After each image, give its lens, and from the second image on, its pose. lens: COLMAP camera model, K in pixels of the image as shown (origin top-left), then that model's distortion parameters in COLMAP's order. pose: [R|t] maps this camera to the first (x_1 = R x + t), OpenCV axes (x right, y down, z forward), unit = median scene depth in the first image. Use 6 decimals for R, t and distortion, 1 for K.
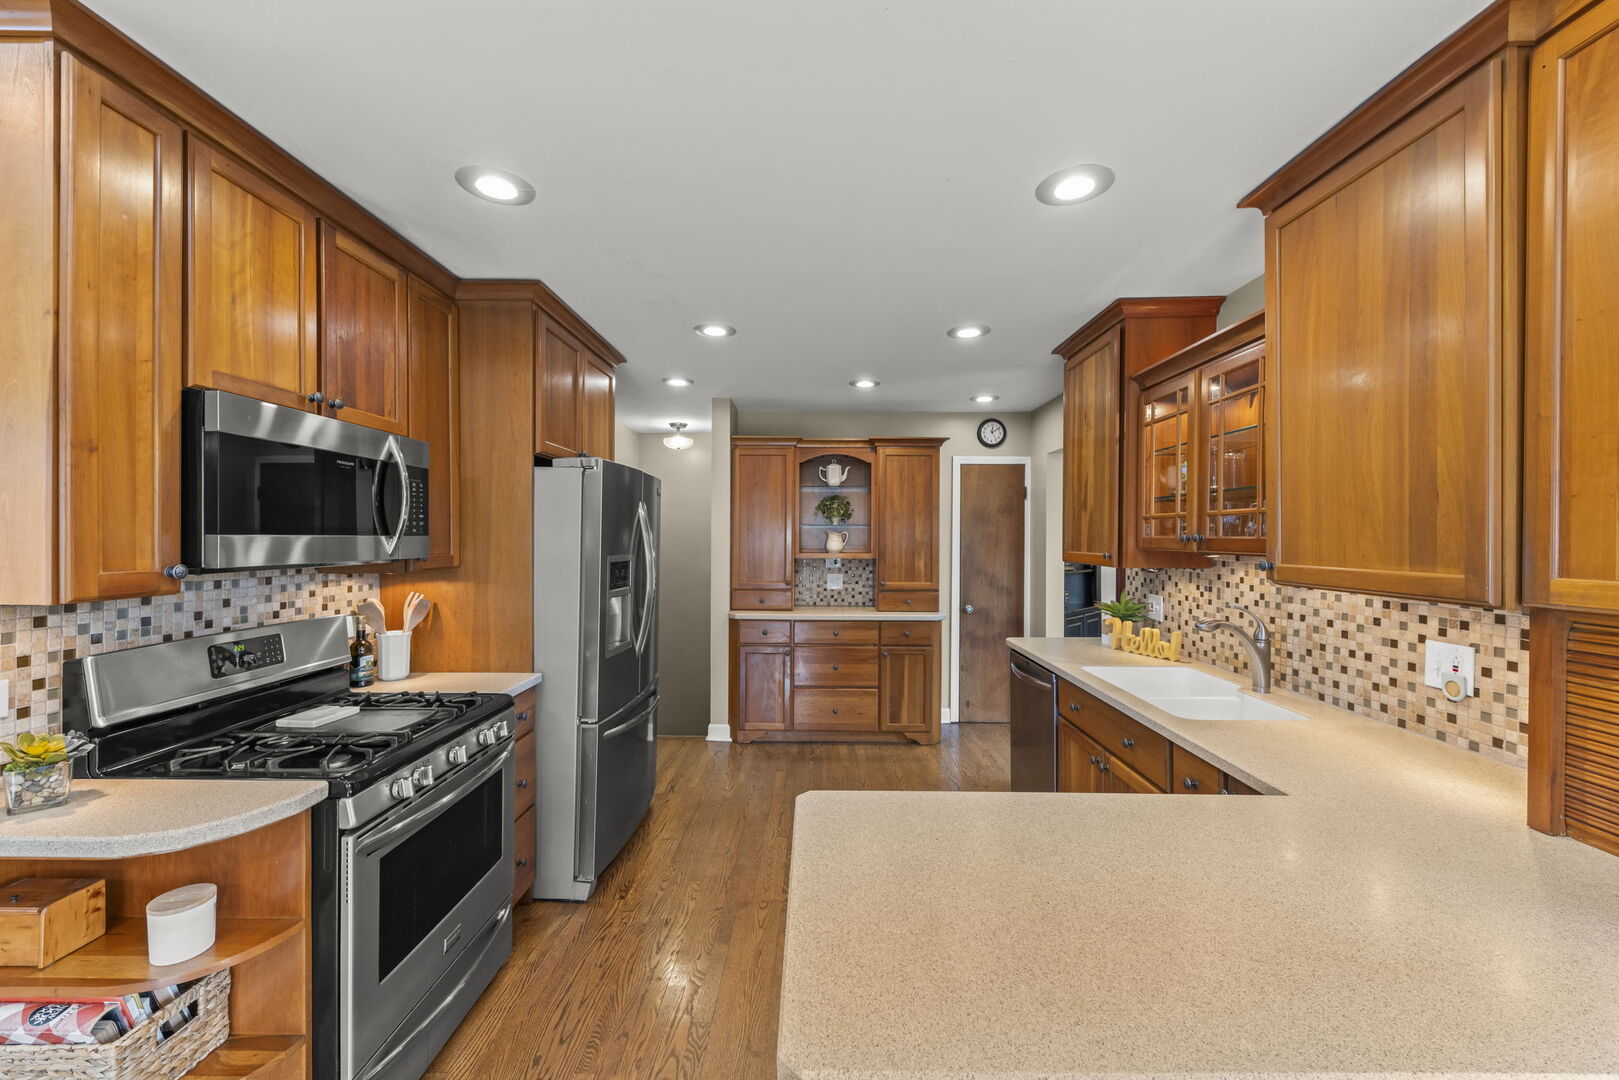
lens RADIAL K [[603.5, 0, 823.2], [0, 603.5, 541.3], [0, 0, 1]] dist [0.009816, -0.004888]
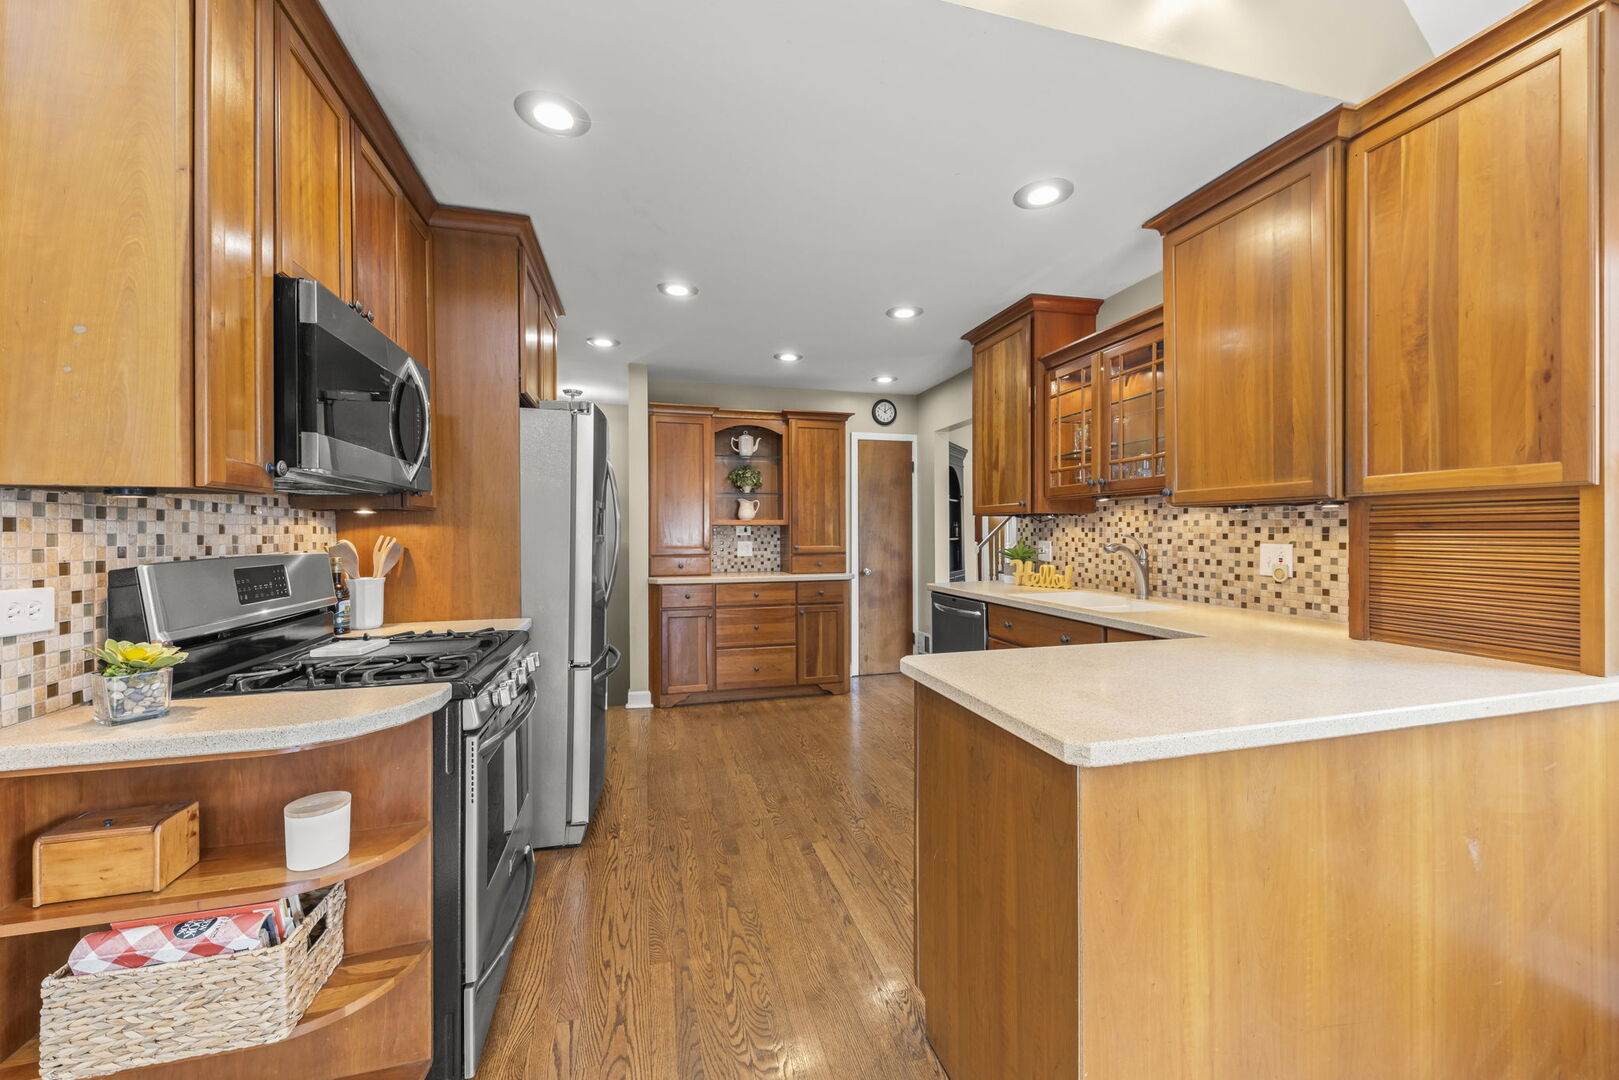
lens RADIAL K [[603.5, 0, 814.9], [0, 603.5, 536.4], [0, 0, 1]] dist [0.009816, -0.004888]
pose [[0.963105, -0.012111, 0.268853, -0.338449], [0.012360, 0.999923, 0.000767, 0.107918], [-0.268842, 0.002584, 0.963181, -0.083106]]
